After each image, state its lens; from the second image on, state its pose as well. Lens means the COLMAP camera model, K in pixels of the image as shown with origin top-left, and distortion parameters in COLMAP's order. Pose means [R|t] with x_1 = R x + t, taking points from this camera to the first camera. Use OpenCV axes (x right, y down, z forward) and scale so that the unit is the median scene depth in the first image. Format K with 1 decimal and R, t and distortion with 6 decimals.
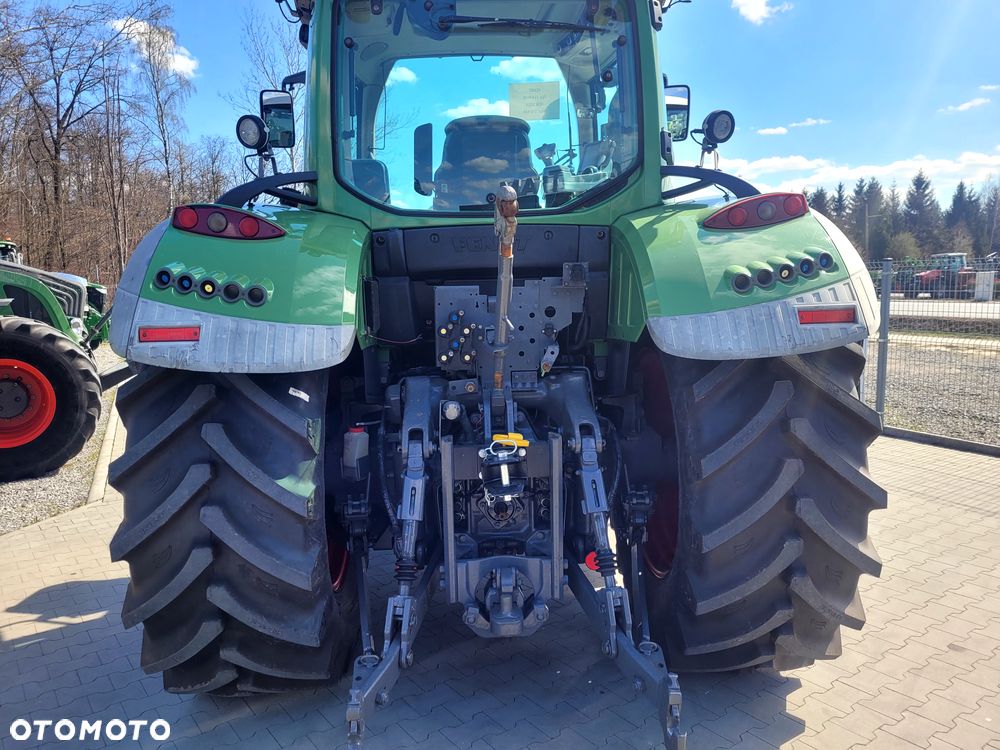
lens RADIAL K [[790.7, 0, 480.8], [0, 790.7, 380.1], [0, 0, 1]] dist [0.035377, -0.012206]
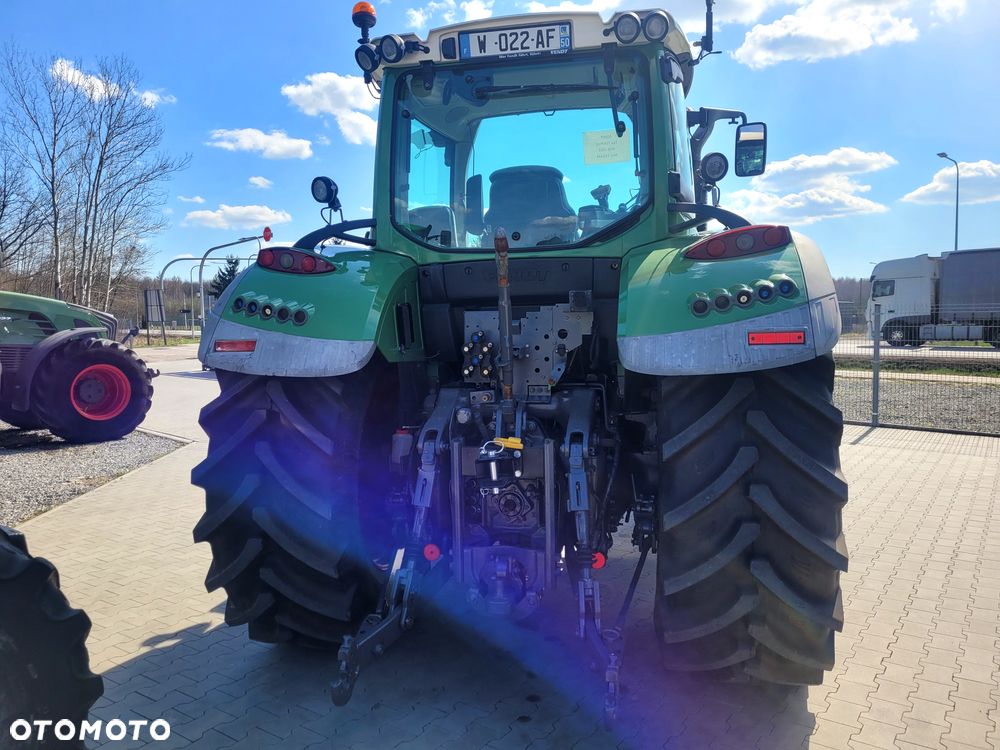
lens RADIAL K [[820.4, 0, 501.7], [0, 820.4, 364.0], [0, 0, 1]] dist [0.042887, -0.005104]
pose [[0.961953, 0.018351, -0.272599, 0.342789], [-0.036635, 0.997395, -0.062137, 0.034656], [0.270748, 0.069760, 0.960119, -0.157715]]
